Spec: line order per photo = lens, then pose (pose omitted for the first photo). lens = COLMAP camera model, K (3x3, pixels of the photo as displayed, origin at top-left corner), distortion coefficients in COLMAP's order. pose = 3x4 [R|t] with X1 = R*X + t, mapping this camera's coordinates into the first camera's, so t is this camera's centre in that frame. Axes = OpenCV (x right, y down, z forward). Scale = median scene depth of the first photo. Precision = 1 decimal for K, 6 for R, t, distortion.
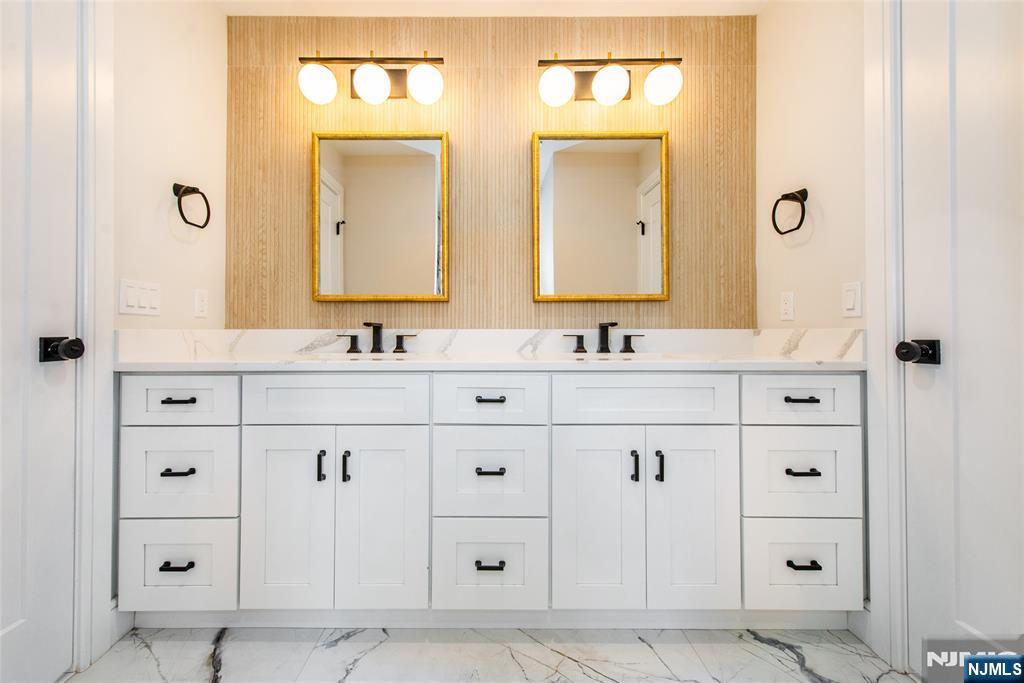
lens RADIAL K [[418.1, 0, 489.9], [0, 418.1, 337.9], [0, 0, 1]] dist [0.015929, -0.003234]
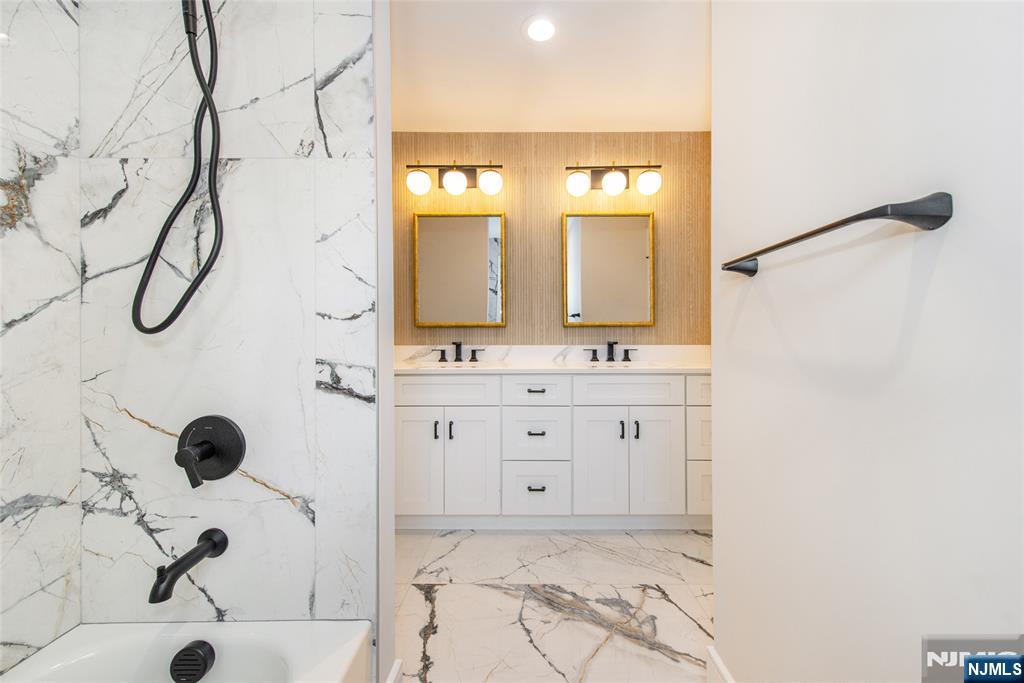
lens RADIAL K [[418.1, 0, 516.3], [0, 418.1, 342.3], [0, 0, 1]] dist [0.015929, -0.003234]
pose [[0.999721, -0.003962, -0.023301, -0.028628], [0.004131, 0.999966, 0.007202, -0.043349], [0.023271, -0.007296, 0.999703, -0.491265]]
